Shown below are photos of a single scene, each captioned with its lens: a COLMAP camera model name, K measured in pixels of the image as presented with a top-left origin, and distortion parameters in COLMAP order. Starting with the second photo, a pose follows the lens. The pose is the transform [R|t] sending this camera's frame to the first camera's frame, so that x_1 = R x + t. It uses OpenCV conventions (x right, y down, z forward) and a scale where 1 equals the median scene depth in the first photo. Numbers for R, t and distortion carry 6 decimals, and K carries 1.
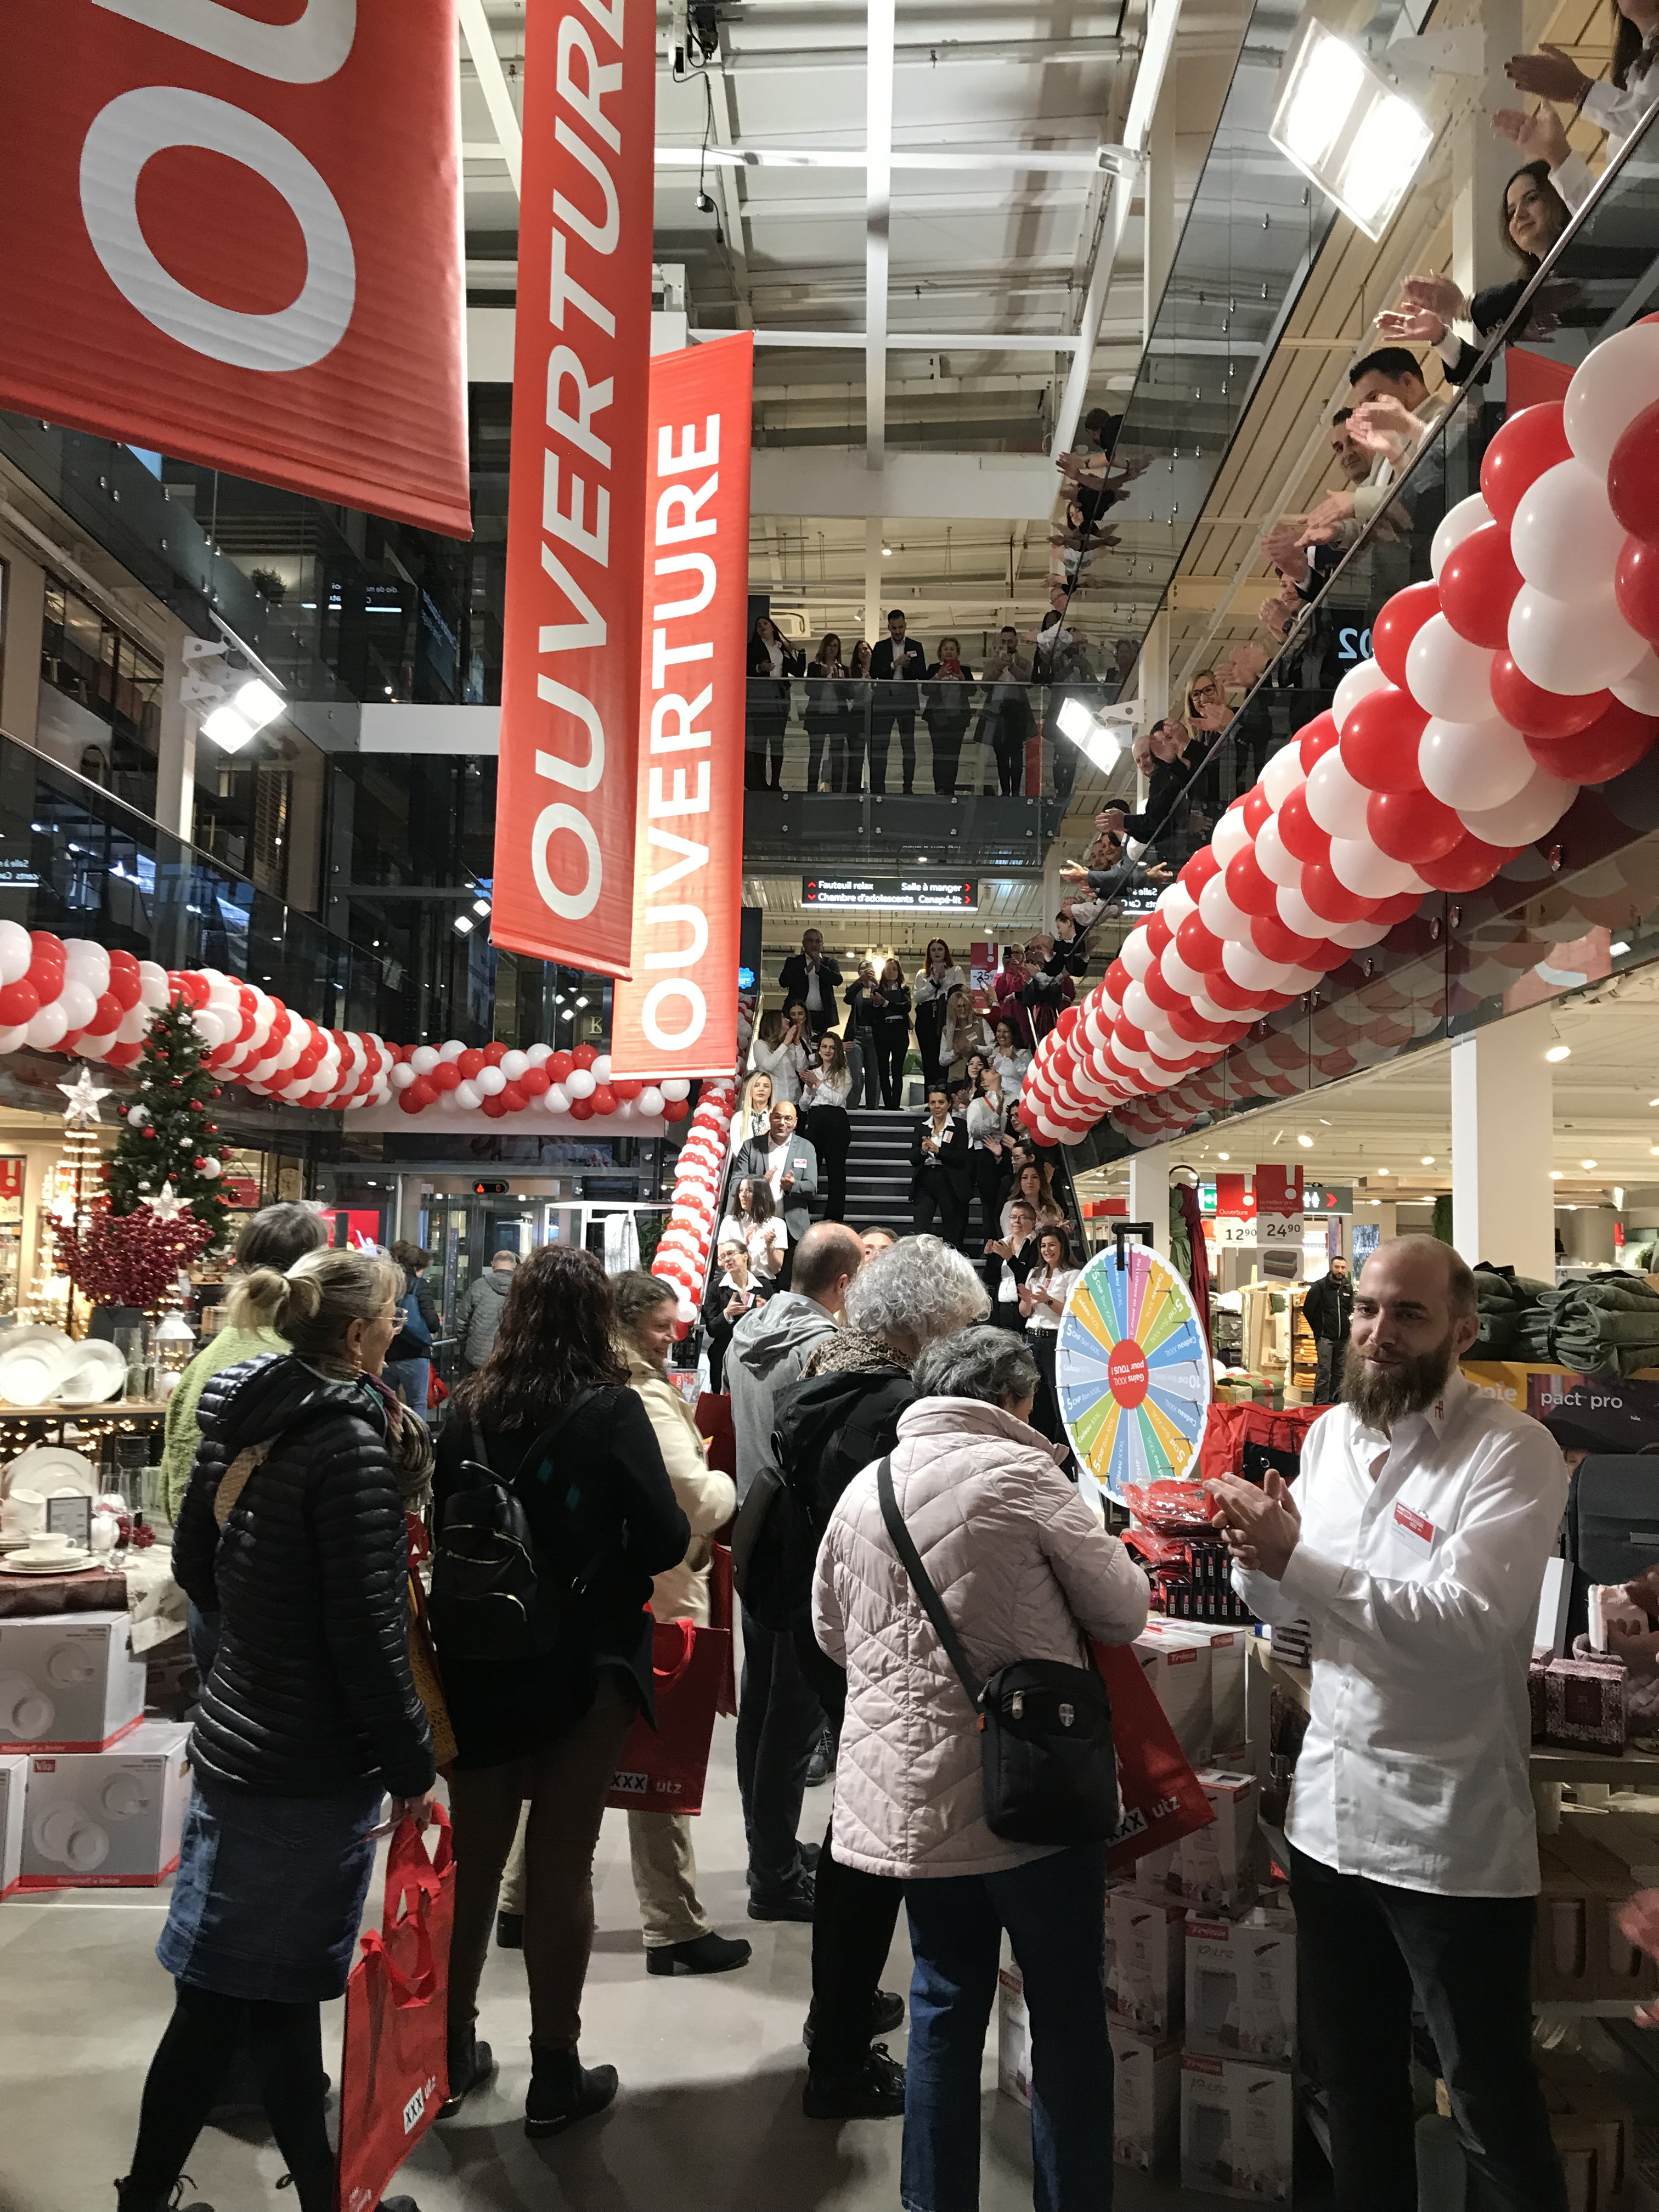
lens RADIAL K [[1808.6, 0, 829.5], [0, 1808.6, 1106.0], [0, 0, 1]] dist [0.012656, -0.008713]
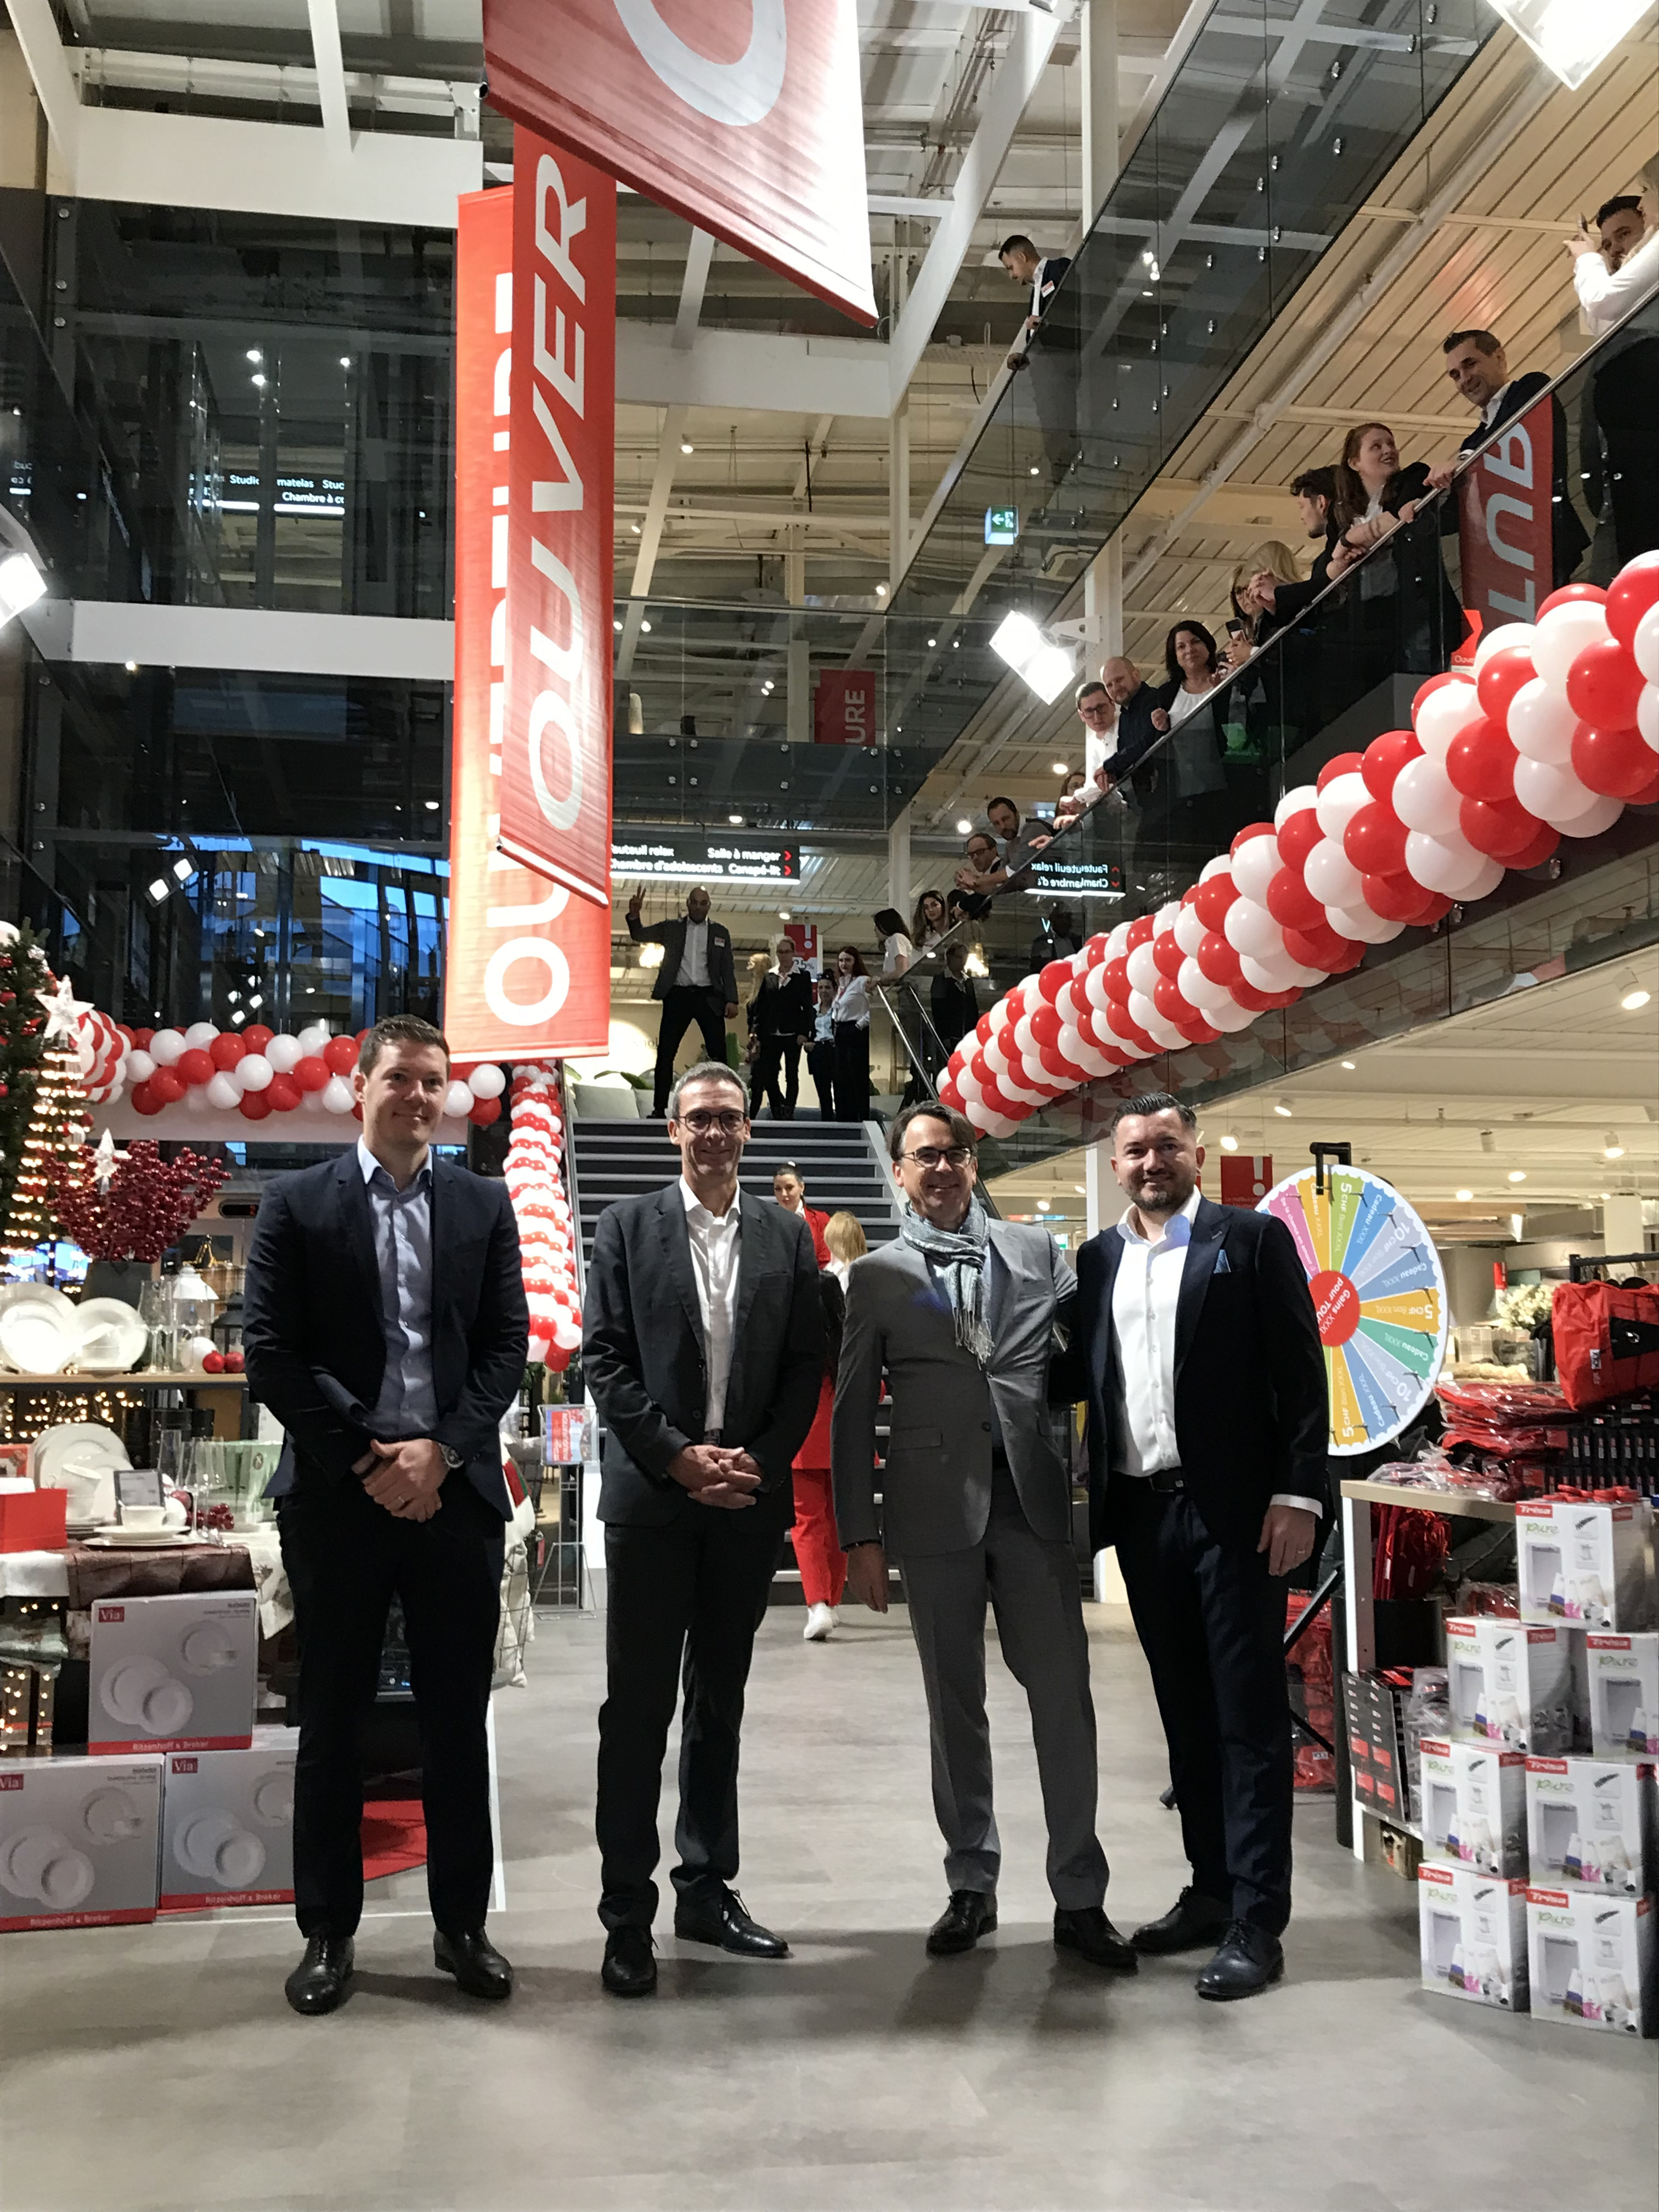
lens RADIAL K [[2260.0, 0, 829.5], [0, 2260.0, 1115.6], [0, 0, 1]] dist [0.003403, 0.013211]
pose [[0.986759, -0.001101, 0.162192, -0.114899], [0.004578, 0.999768, -0.021068, 0.031954], [-0.162131, 0.021532, 0.986534, -0.033944]]
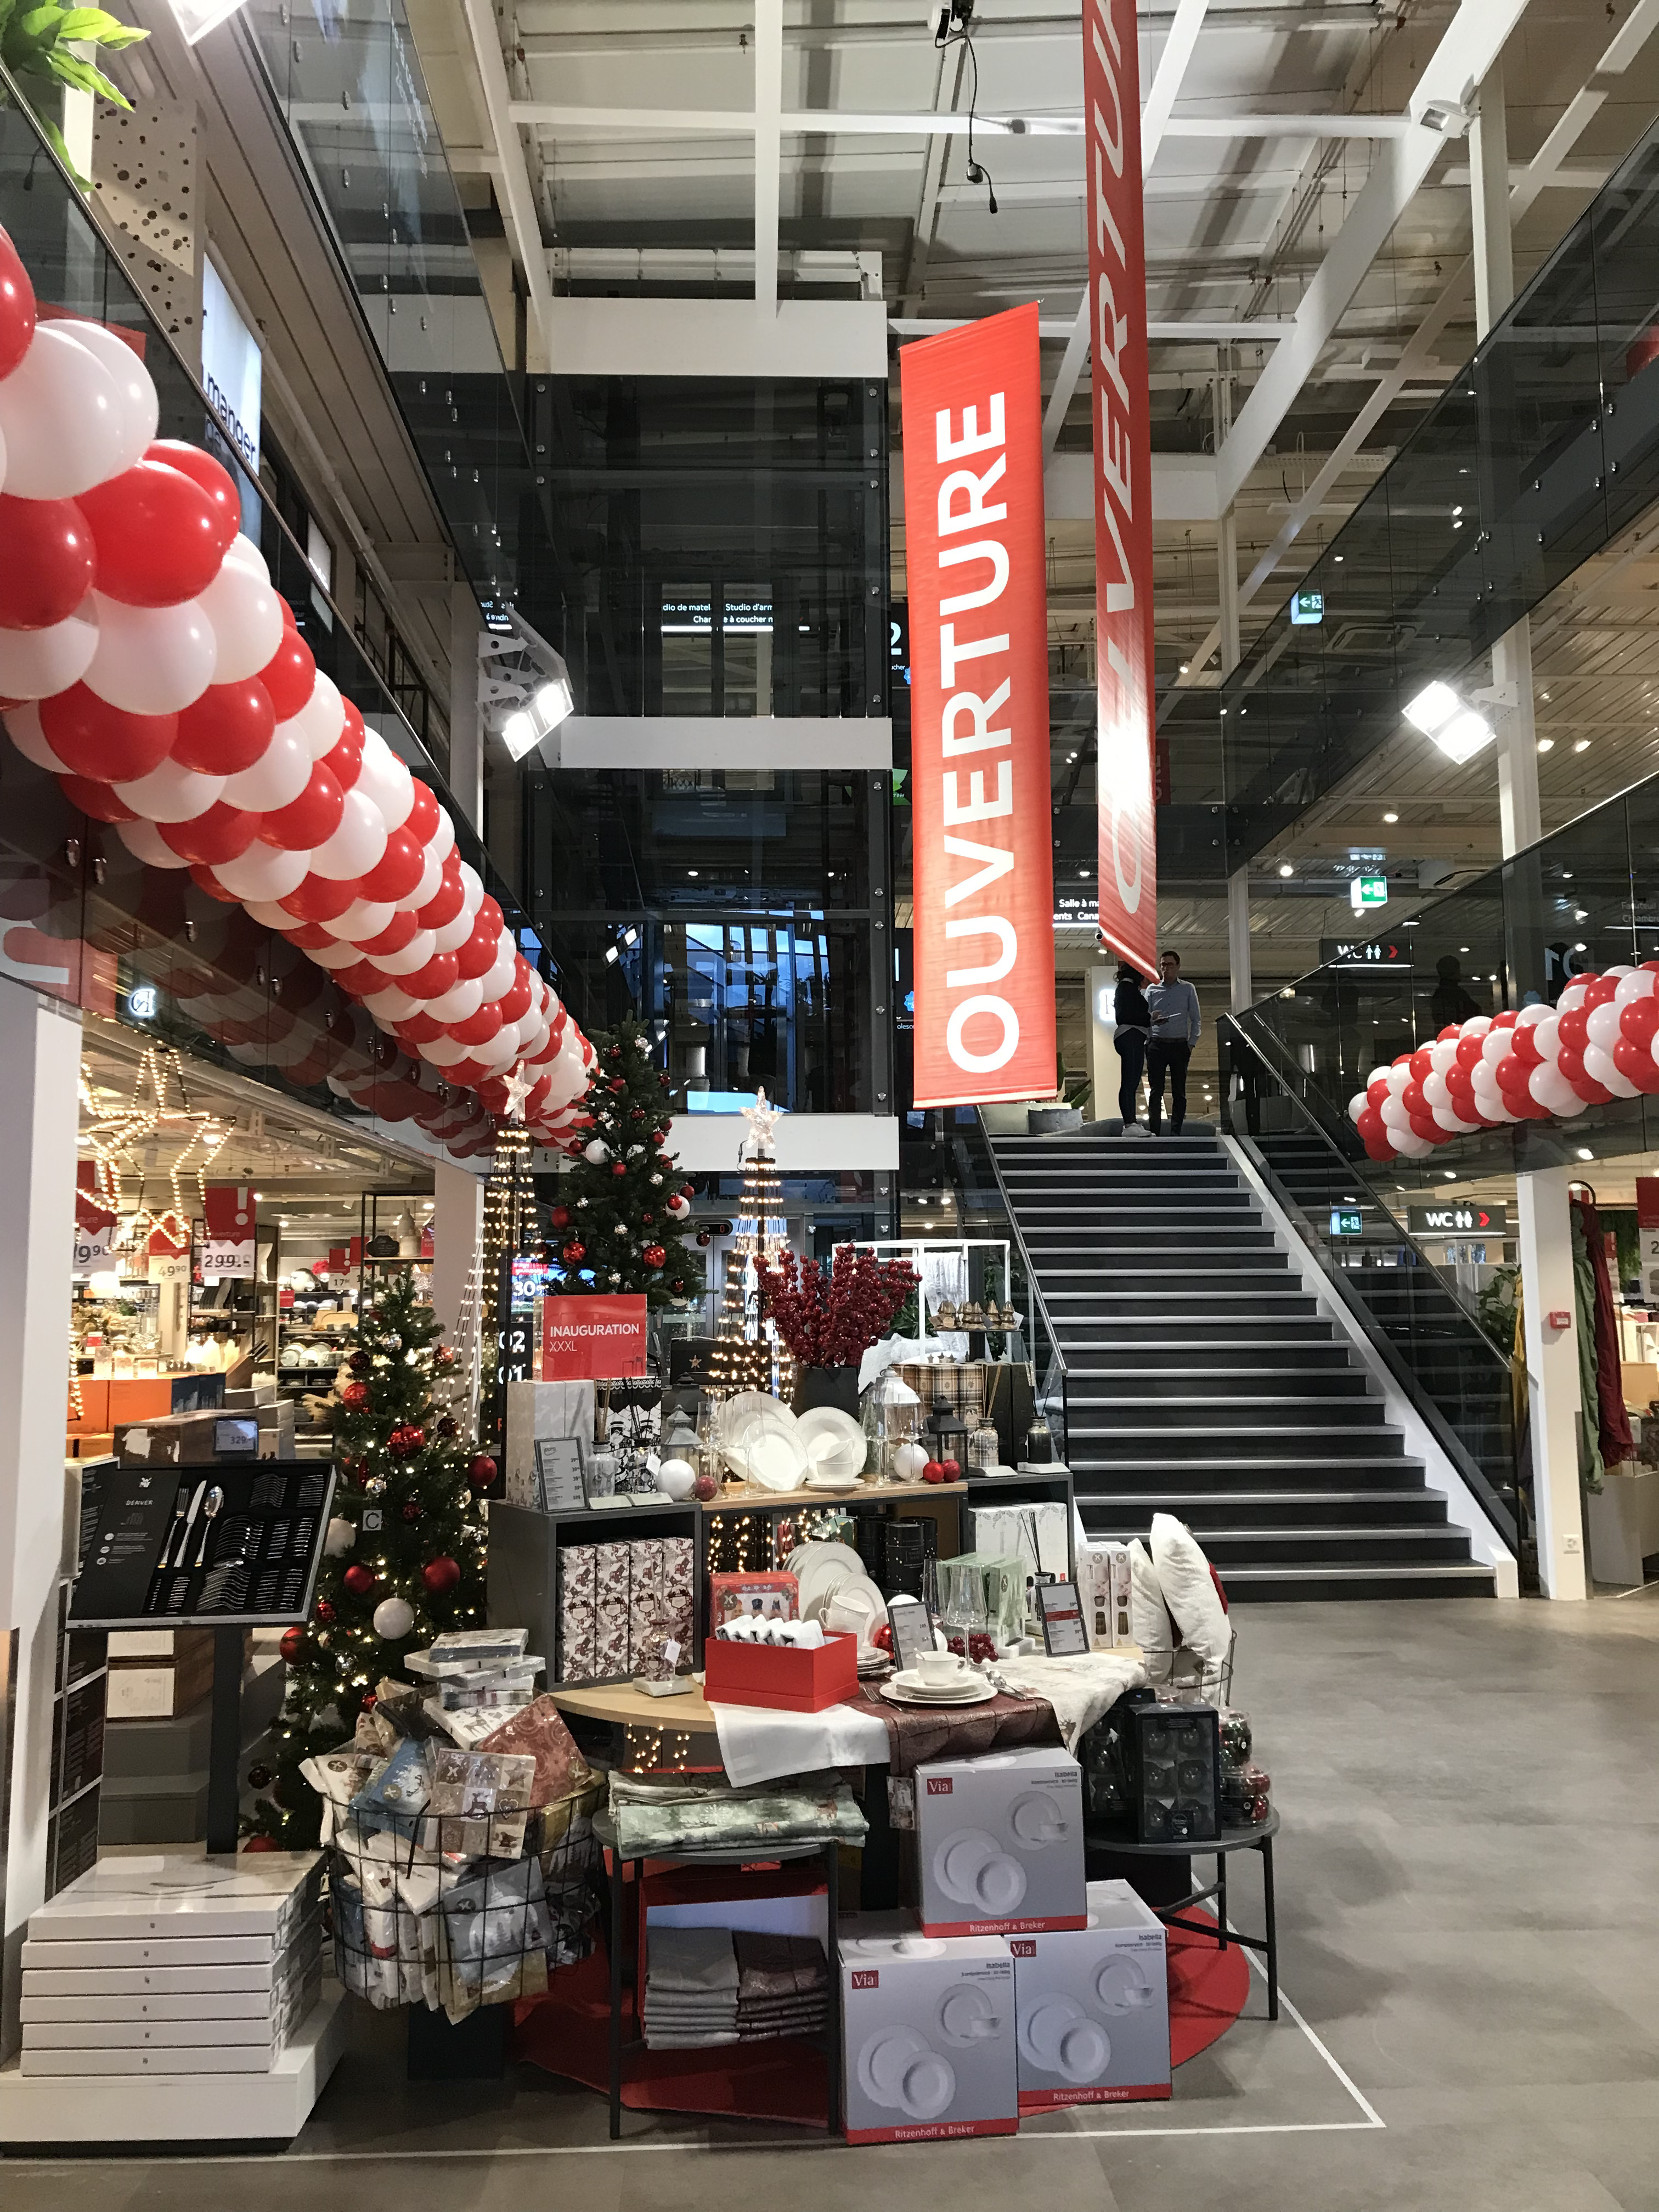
lens RADIAL K [[1817.6, 0, 818.1], [0, 1817.6, 1092.4], [0, 0, 1]] dist [0.012818, 0.005075]
pose [[0.998863, -0.026264, 0.039797, -0.203758], [0.027372, 0.999246, -0.027545, 0.002667], [-0.039044, 0.028603, 0.998828, 0.072305]]
